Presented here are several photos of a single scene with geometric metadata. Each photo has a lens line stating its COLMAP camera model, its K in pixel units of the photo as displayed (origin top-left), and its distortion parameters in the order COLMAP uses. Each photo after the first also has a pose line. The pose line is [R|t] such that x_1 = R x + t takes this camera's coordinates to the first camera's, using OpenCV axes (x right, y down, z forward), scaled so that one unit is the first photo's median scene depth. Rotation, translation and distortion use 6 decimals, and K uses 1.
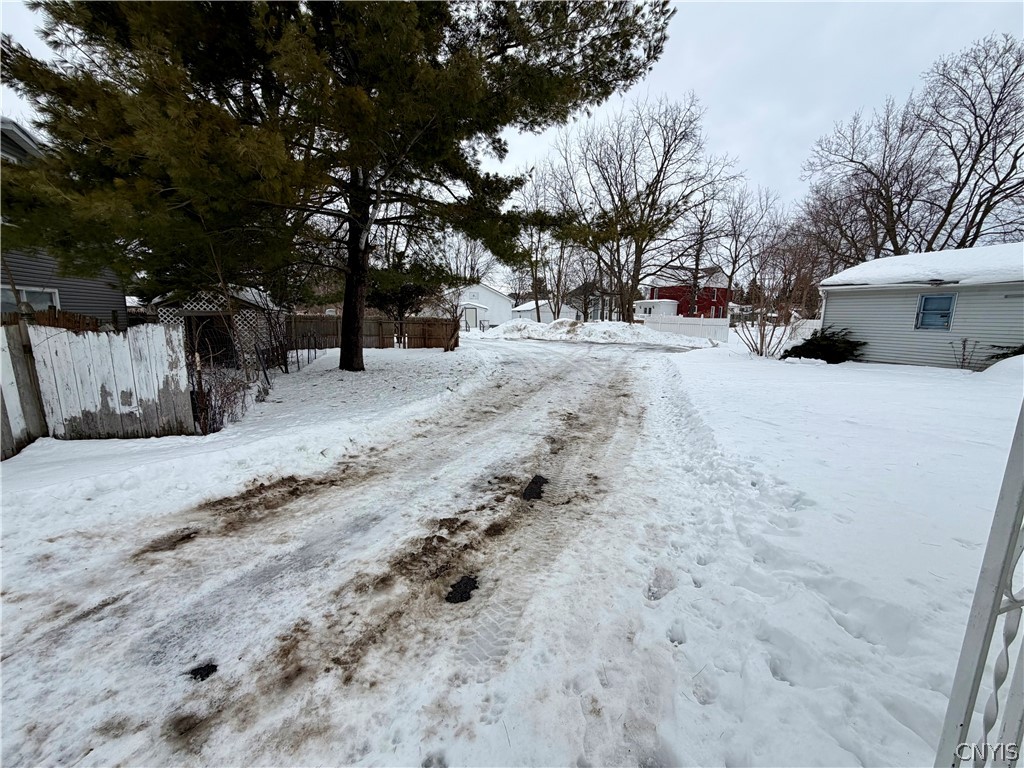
lens RADIAL K [[407.4, 0, 510.3], [0, 407.4, 387.4], [0, 0, 1]] dist [0.001490, 0.000189]
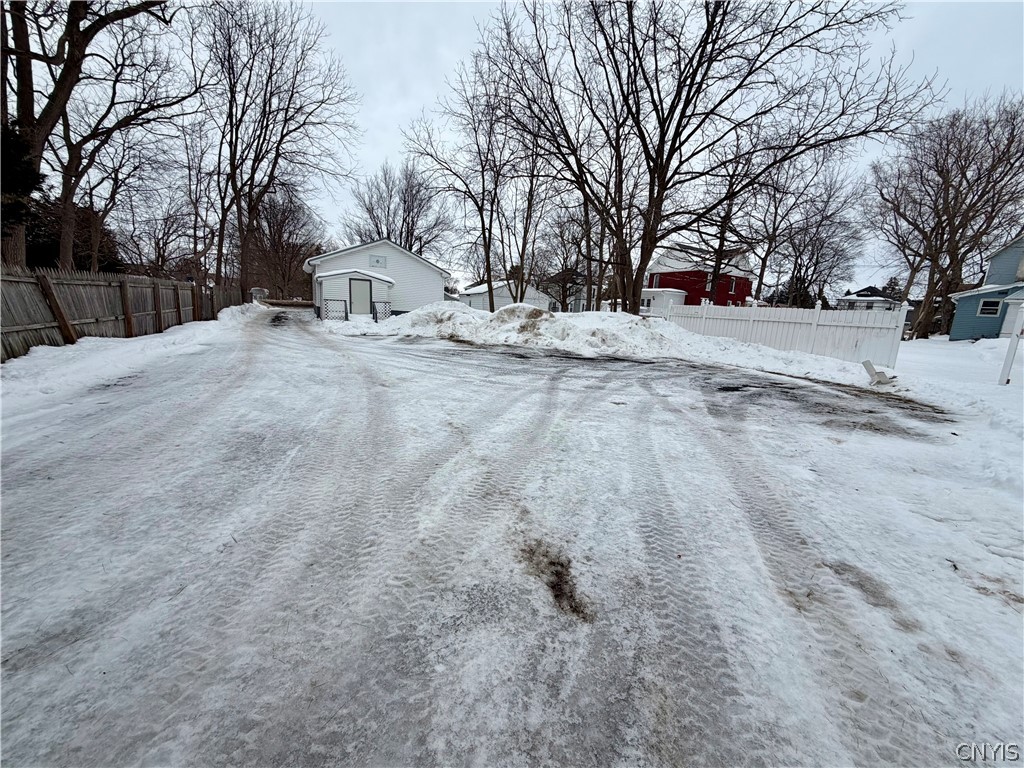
lens RADIAL K [[407.4, 0, 513.0], [0, 407.4, 383.4], [0, 0, 1]] dist [0.001490, 0.000189]
pose [[0.997950, 0.029810, 0.056624, 0.079038], [-0.030330, 0.999505, 0.008349, -0.054750], [-0.056348, -0.010049, 0.998361, 0.376241]]
